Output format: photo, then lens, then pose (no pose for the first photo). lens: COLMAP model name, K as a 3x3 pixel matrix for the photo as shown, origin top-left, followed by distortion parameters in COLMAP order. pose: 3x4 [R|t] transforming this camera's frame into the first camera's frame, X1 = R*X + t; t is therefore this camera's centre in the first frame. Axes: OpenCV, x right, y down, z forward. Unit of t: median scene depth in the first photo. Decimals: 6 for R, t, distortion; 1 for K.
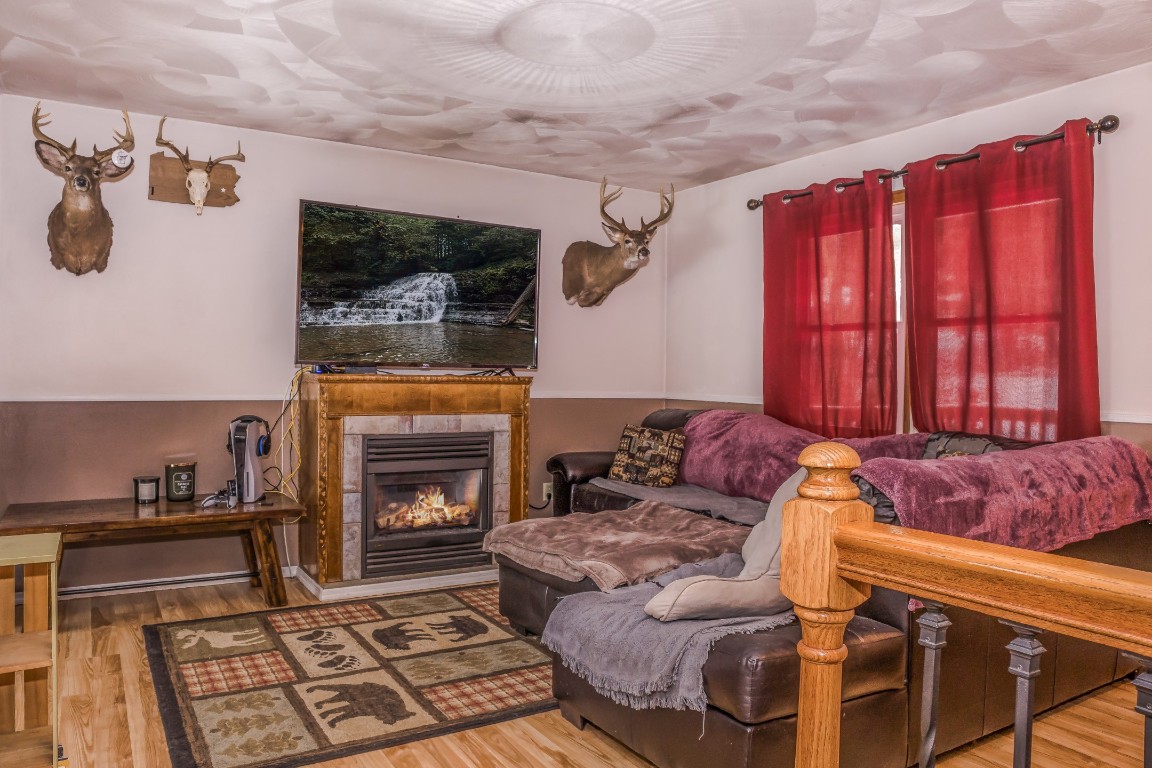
lens RADIAL K [[793.8, 0, 576.0], [0, 793.8, 384.0], [0, 0, 1]] dist [-0.114563, 0.088198]
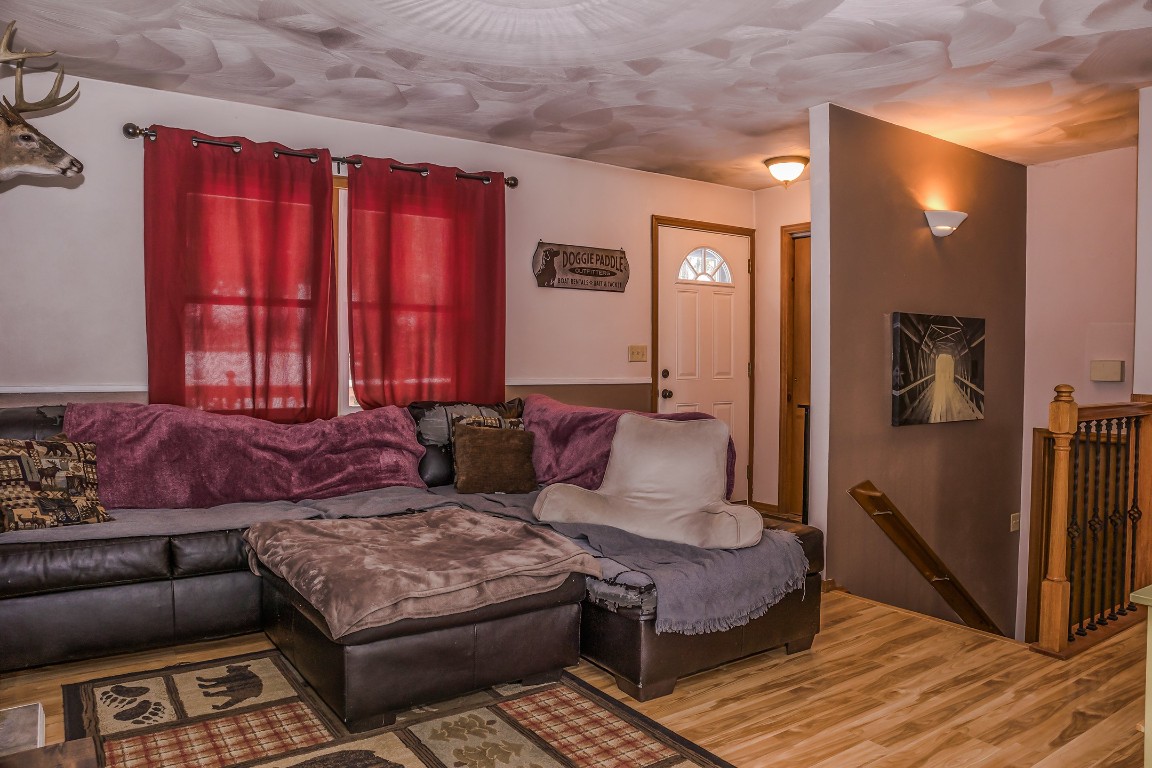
lens RADIAL K [[768.0, 0, 576.0], [0, 768.0, 384.0], [0, 0, 1]] dist [-0.124159, 0.076098]
pose [[-0.019016, -0.048169, 0.998658, -0.602064], [0.007185, 0.998806, 0.048313, -0.016878], [-0.999793, 0.008094, -0.018647, 0.691058]]
